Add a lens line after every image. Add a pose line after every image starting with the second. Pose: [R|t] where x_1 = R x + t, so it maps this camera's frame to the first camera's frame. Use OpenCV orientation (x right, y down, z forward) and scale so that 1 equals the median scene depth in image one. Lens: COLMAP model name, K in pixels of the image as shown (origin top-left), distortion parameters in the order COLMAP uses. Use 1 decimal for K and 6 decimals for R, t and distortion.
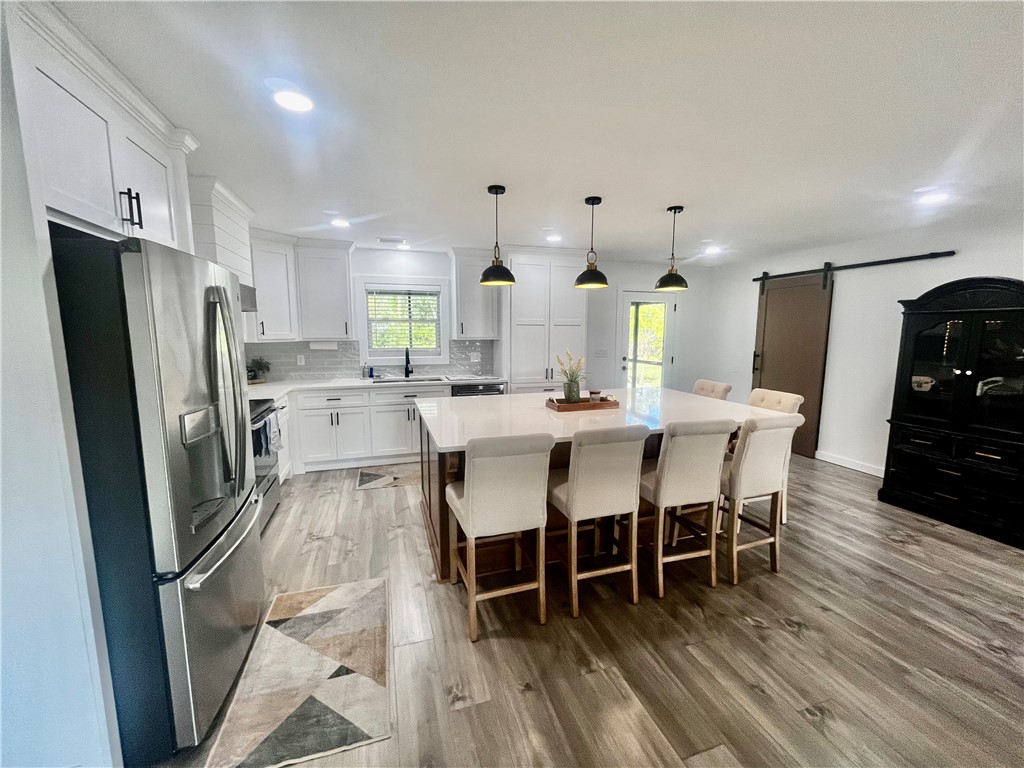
lens RADIAL K [[416.2, 0, 514.2], [0, 416.2, 383.6], [0, 0, 1]] dist [-0.000018, -0.000270]
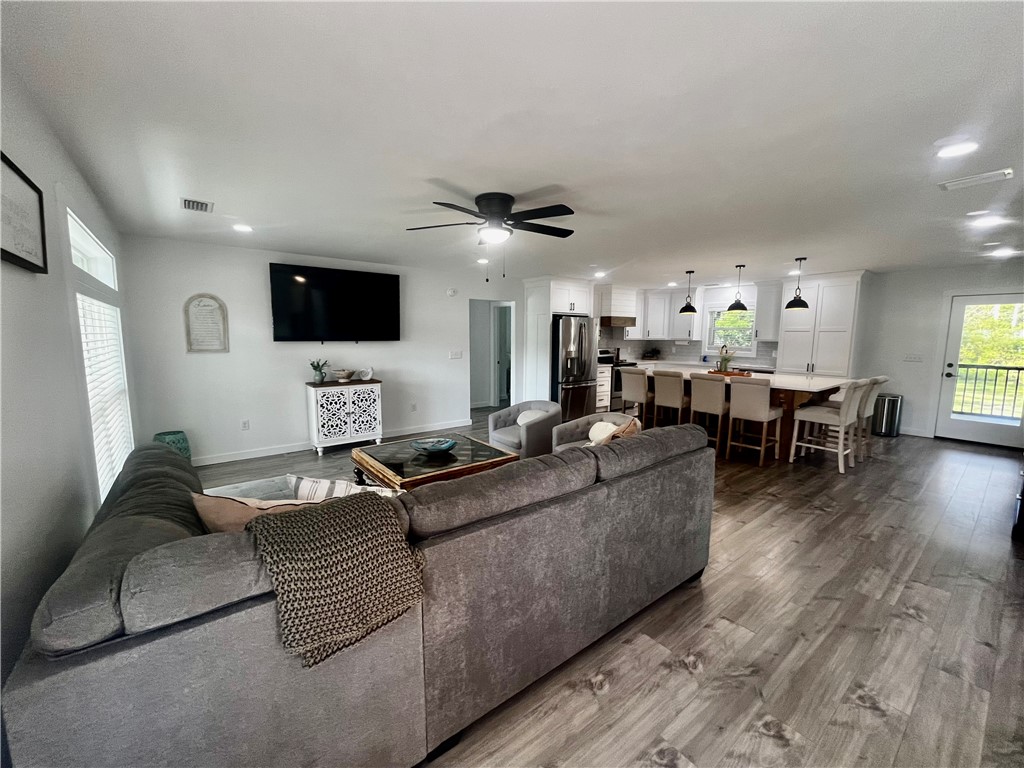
lens RADIAL K [[416.2, 0, 514.2], [0, 416.2, 383.6], [0, 0, 1]] dist [-0.000018, -0.000270]
pose [[0.351057, 0.113284, -0.929476, 1.233202], [-0.124544, 0.989484, 0.073558, 0.058278], [0.928034, 0.089938, 0.361474, -0.449139]]
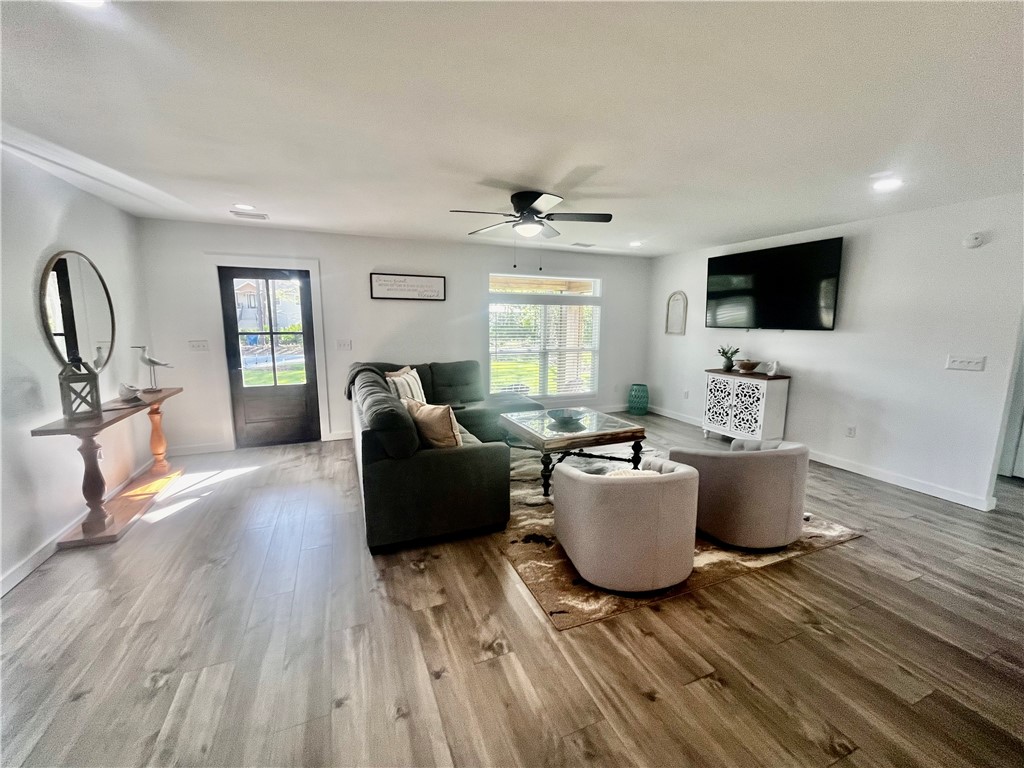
lens RADIAL K [[416.2, 0, 514.2], [0, 416.2, 383.6], [0, 0, 1]] dist [-0.000018, -0.000270]
pose [[-0.994951, 0.010162, -0.099847, 0.613763], [-0.018112, 0.960343, 0.278231, -0.081163], [0.098714, 0.278634, -0.955311, 0.640512]]
